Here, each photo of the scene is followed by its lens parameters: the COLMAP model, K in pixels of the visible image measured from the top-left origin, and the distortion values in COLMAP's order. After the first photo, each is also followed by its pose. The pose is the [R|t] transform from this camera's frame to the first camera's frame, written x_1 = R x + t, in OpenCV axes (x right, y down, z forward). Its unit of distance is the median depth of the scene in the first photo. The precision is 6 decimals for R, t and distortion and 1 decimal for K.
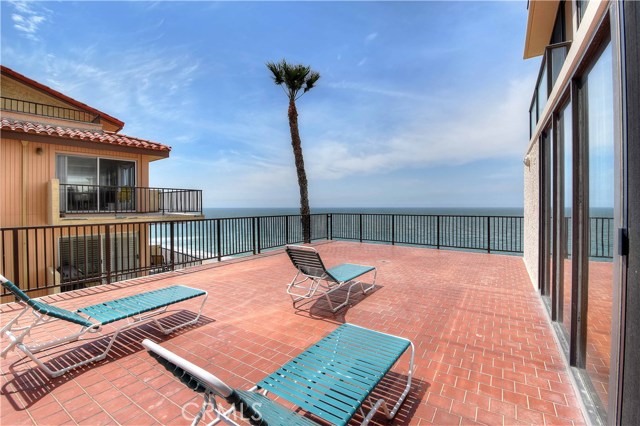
lens RADIAL K [[283.2, 0, 320.0], [0, 283.2, 213.0], [0, 0, 1]] dist [-0.019543, -0.000376]
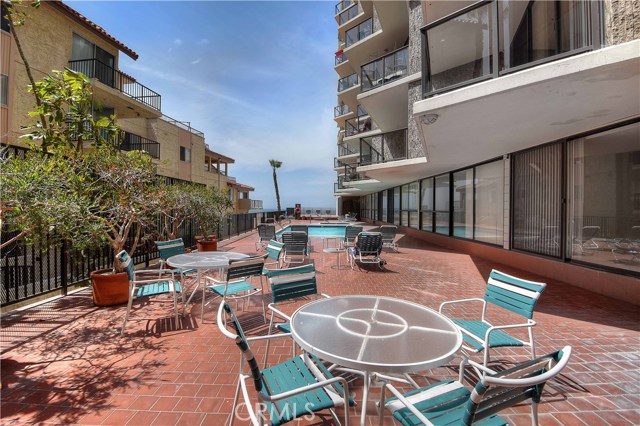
lens RADIAL K [[283.2, 0, 320.0], [0, 283.2, 213.0], [0, 0, 1]] dist [-0.019543, -0.000376]
pose [[0.833158, -0.009253, 0.552958, -1.377432], [0.007996, 0.999957, 0.004685, 0.047164], [-0.552977, 0.000518, 0.833196, -1.817398]]
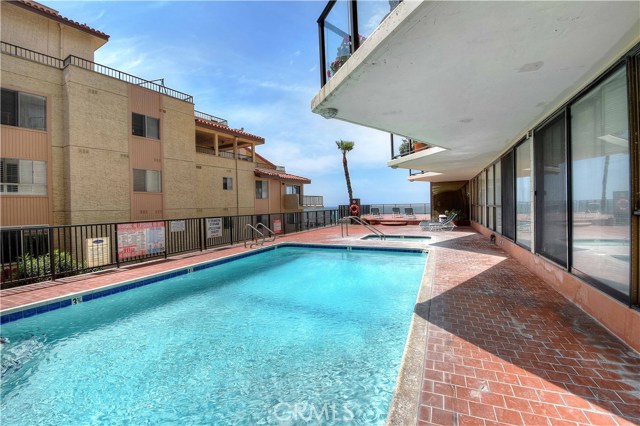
lens RADIAL K [[283.2, 0, 320.0], [0, 283.2, 213.0], [0, 0, 1]] dist [-0.019543, -0.000376]
pose [[0.983289, -0.028057, 0.179876, -0.706530], [0.027182, 0.999604, 0.007332, 0.039022], [-0.180010, -0.002320, 0.983662, -1.184634]]
